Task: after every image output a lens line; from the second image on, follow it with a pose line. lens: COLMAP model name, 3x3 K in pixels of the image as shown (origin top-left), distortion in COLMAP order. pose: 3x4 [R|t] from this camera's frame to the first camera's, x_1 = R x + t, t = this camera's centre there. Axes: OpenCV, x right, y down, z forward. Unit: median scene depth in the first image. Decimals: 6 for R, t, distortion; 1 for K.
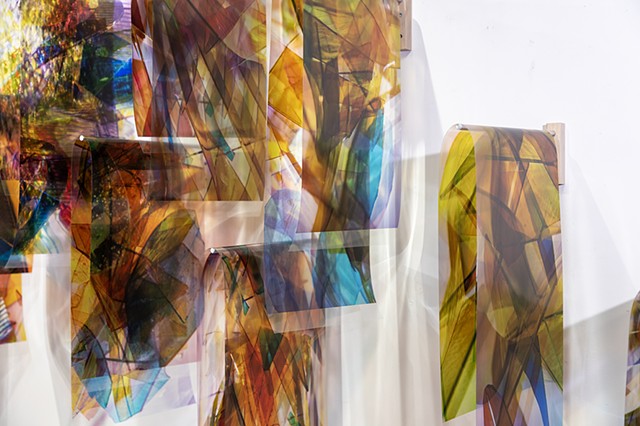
lens RADIAL K [[1012.4, 0, 320.0], [0, 1012.4, 213.0], [0, 0, 1]] dist [0.020121, 0.020443]
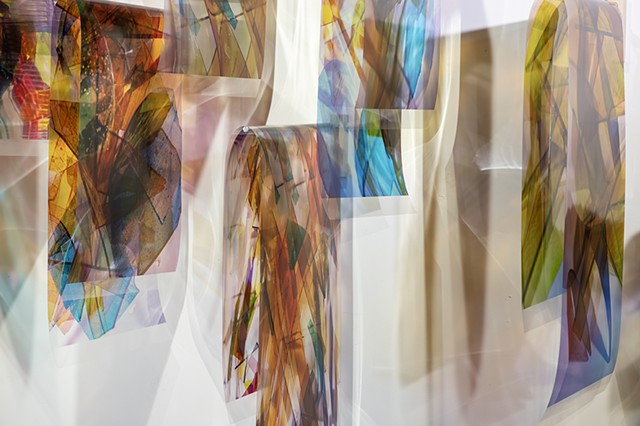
lens RADIAL K [[1492.3, 0, 310.6], [0, 1492.3, 212.4], [0, 0, 1]] dist [0.051676, -0.403686]
pose [[0.986516, 0.003949, 0.163618, -0.233363], [-0.012254, 0.998685, 0.049778, 0.039175], [-0.163206, -0.051112, 0.985267, -0.254139]]
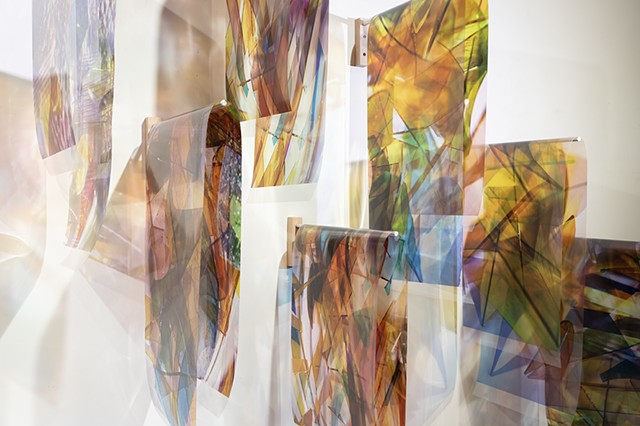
lens RADIAL K [[740.1, 0, 320.0], [0, 740.1, 213.0], [0, 0, 1]] dist [0.011198, -0.023967]
pose [[0.452237, 0.005253, 0.891883, -0.723172], [0.001274, 0.999978, -0.006535, 0.018953], [-0.891897, 0.004092, 0.452220, 0.649951]]
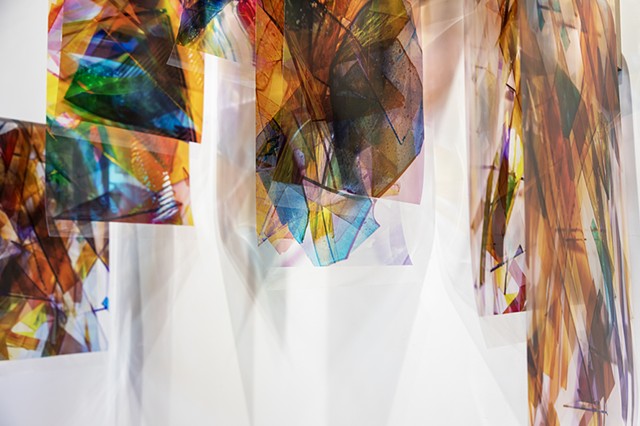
lens RADIAL K [[740.1, 0, 320.0], [0, 740.1, 213.0], [0, 0, 1]] dist [0.011198, -0.023967]
pose [[0.993457, -0.019682, -0.112495, -0.144408], [0.007153, 0.993827, -0.110709, 0.236813], [0.113980, 0.109180, 0.987466, 0.503365]]
